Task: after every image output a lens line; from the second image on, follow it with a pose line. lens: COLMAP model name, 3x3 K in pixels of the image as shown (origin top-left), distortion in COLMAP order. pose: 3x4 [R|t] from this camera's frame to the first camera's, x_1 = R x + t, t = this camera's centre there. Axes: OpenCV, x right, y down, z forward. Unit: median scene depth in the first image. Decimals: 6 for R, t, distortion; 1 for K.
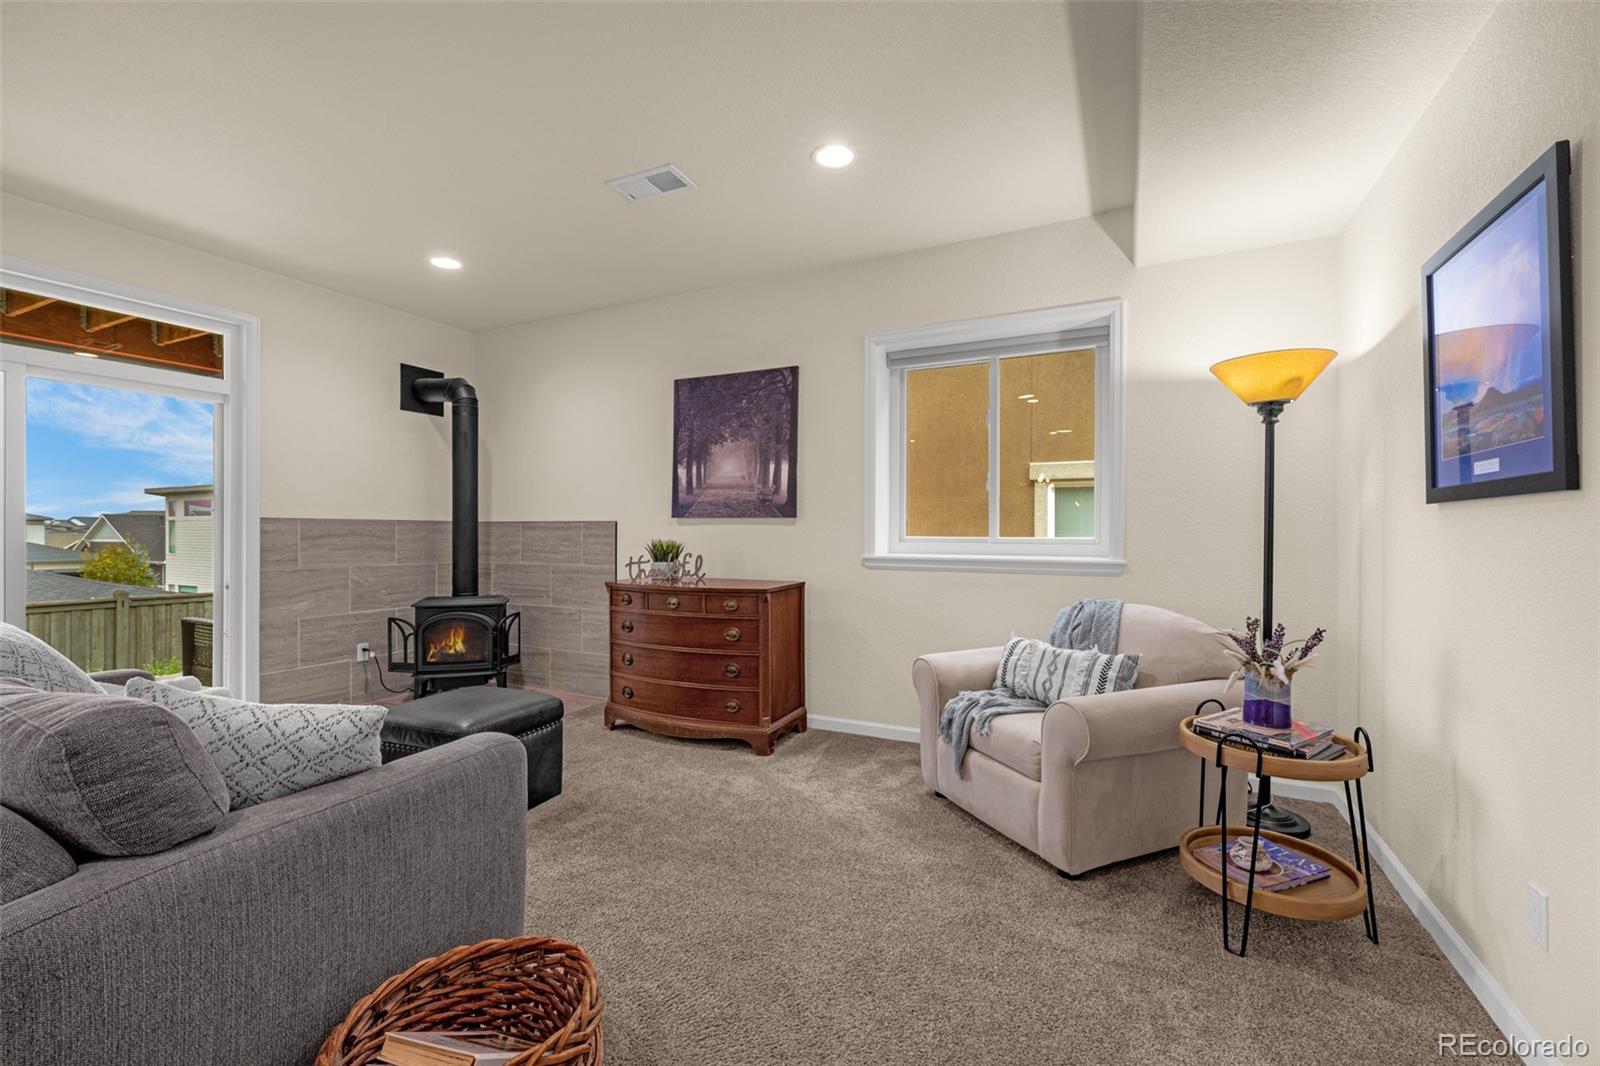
lens RADIAL K [[666.7, 0, 797.3], [0, 666.7, 530.5], [0, 0, 1]] dist [0.000773, -0.000422]
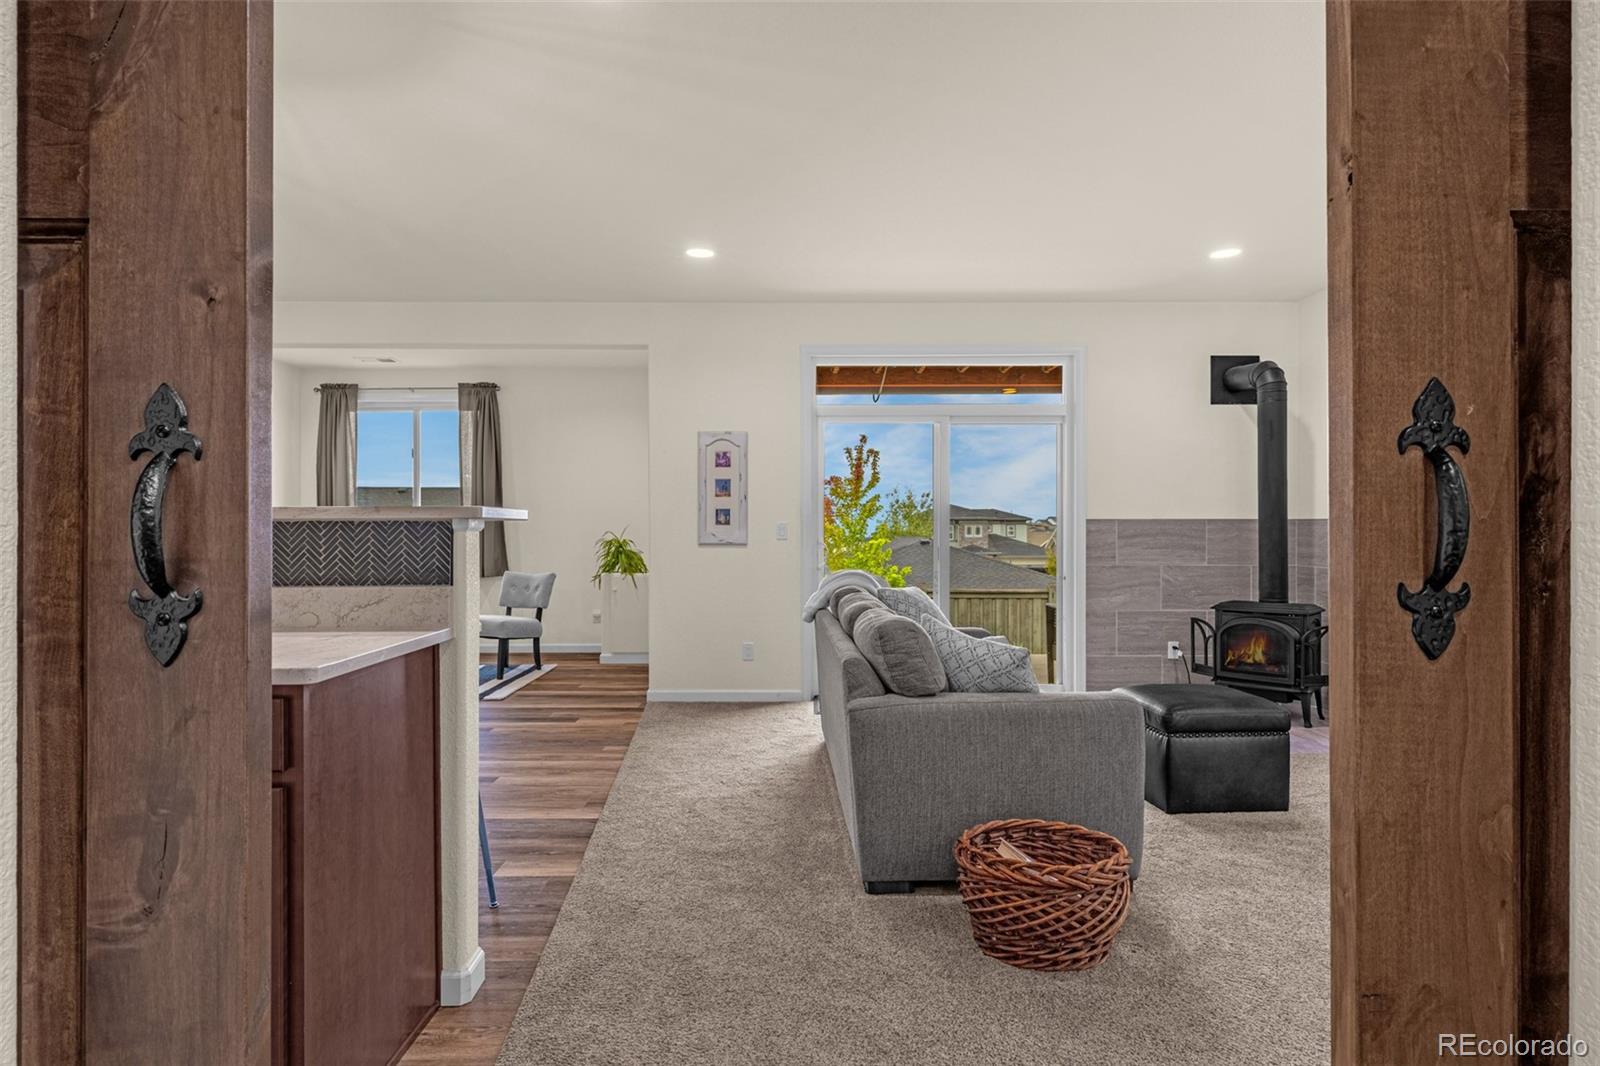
lens RADIAL K [[857.3, 0, 793.1], [0, 857.3, 535.5], [0, 0, 1]] dist [-0.000783, -0.000257]
pose [[0.447628, 0.003763, -0.894212, 0.263331], [0.003593, 0.999976, 0.006006, -0.001613], [0.894212, -0.005901, 0.447604, -0.100966]]
